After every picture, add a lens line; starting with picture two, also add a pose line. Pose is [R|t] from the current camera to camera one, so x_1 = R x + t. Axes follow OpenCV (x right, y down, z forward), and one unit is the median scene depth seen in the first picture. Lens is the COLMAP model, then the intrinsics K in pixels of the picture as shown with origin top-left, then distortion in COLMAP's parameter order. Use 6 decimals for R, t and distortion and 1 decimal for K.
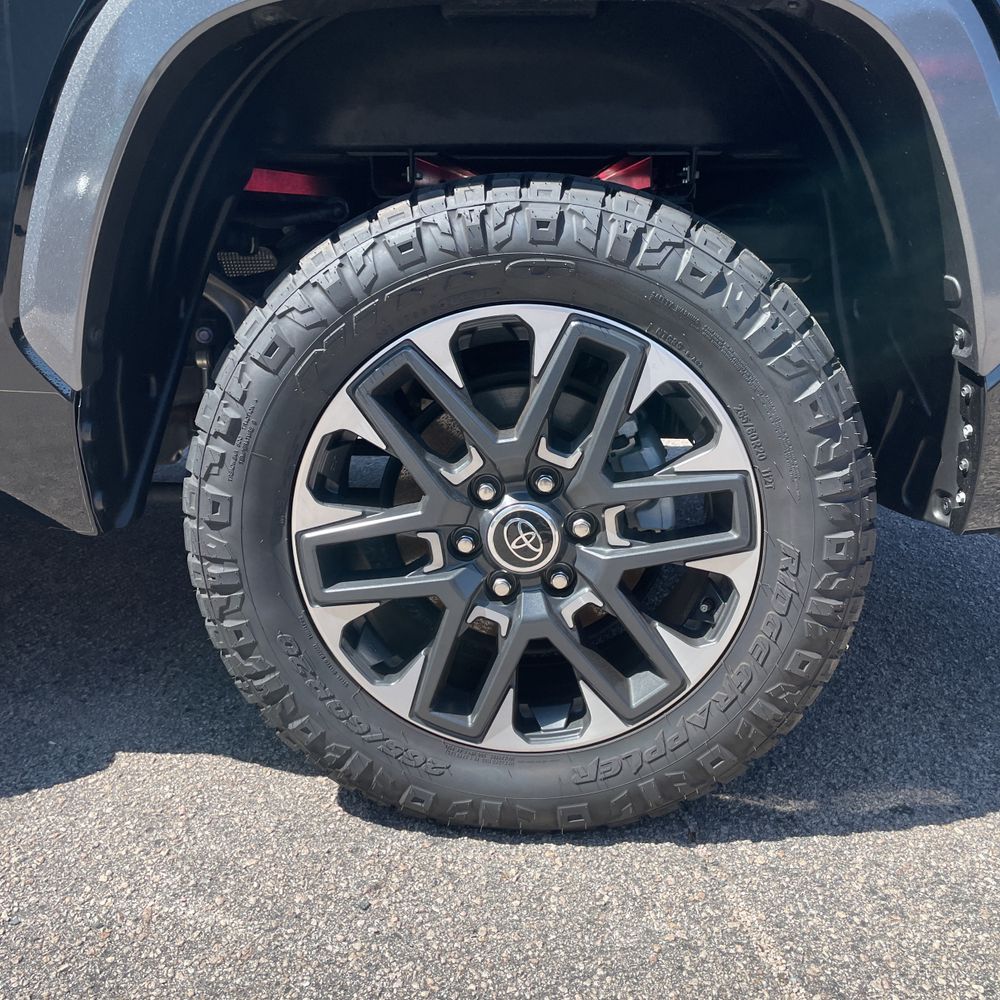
lens RADIAL K [[1021.9, 0, 495.9], [0, 1021.9, 499.6], [0, 0, 1]] dist [0.112977, -0.162324]
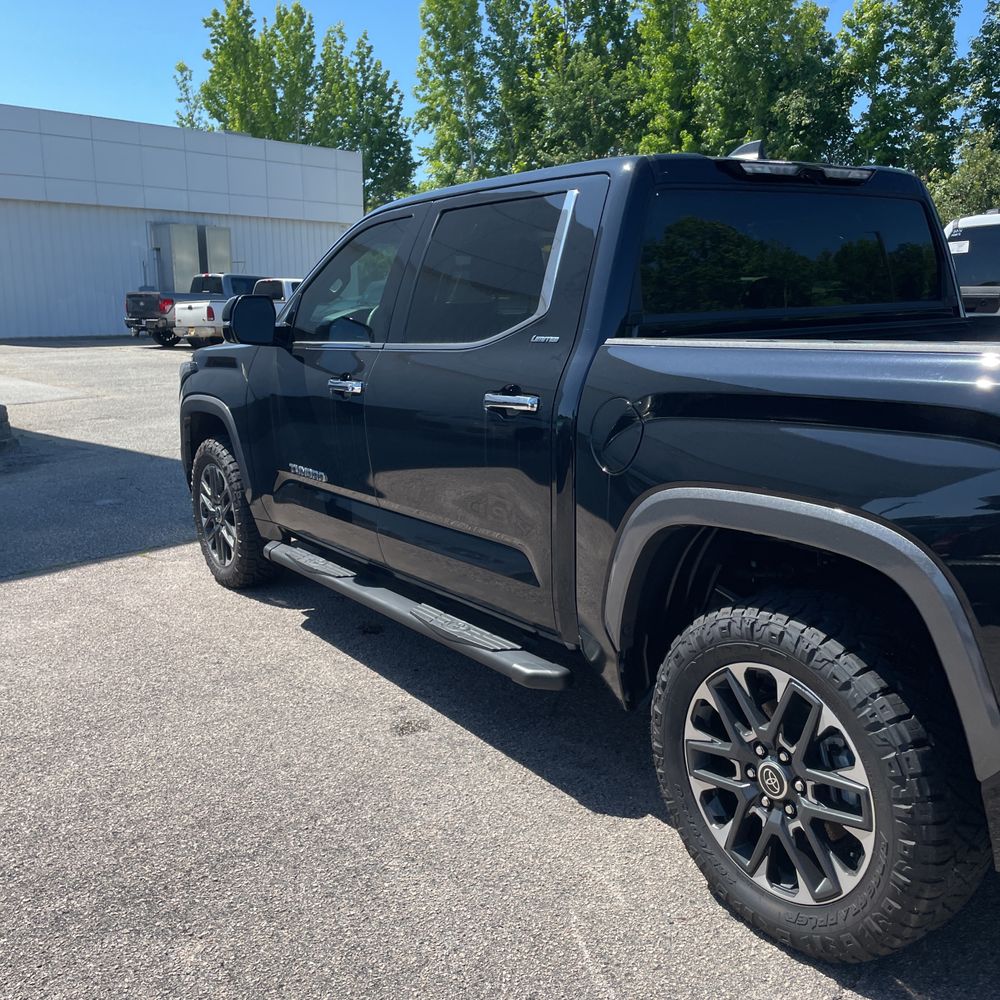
lens RADIAL K [[1068.2, 0, 498.3], [0, 1068.2, 496.1], [0, 0, 1]] dist [0.006628, 0.008346]
pose [[0.603975, 0.142384, -0.784182, 1.242466], [-0.188967, 0.981440, 0.032658, -0.464241], [0.774278, 0.128460, 0.619671, -0.729128]]
